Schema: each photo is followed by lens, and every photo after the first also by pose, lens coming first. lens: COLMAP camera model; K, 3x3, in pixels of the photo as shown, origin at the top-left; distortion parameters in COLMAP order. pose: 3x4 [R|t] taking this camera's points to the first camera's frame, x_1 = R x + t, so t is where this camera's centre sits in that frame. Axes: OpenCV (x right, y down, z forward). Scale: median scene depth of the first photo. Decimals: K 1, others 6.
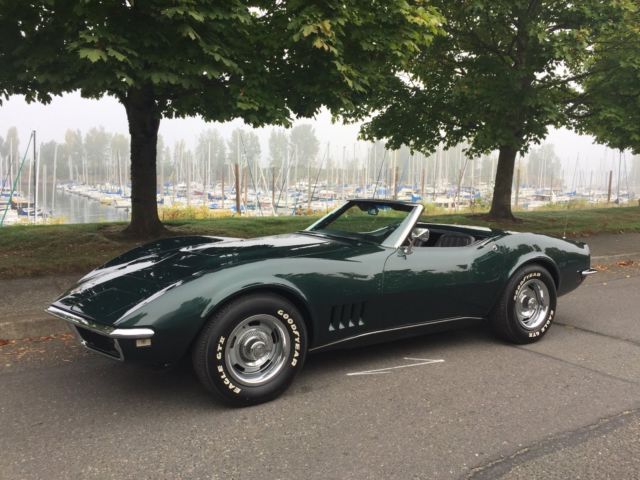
lens RADIAL K [[529.2, 0, 328.1], [0, 529.2, 239.2], [0, 0, 1]] dist [0.093757, -0.129814]
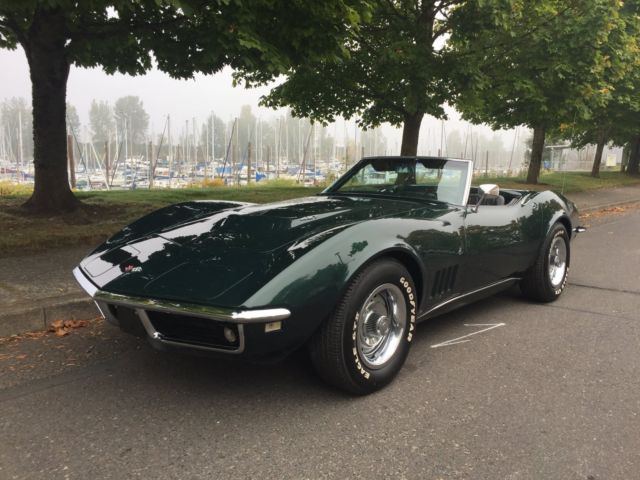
lens RADIAL K [[533.7, 0, 320.0], [0, 533.7, 240.0], [0, 0, 1]] dist [0.069566, -0.072618]
pose [[0.958101, -0.039756, 0.283657, -0.196923], [0.028125, 0.998593, 0.044959, 0.014185], [-0.285045, -0.035097, 0.957871, 0.097273]]
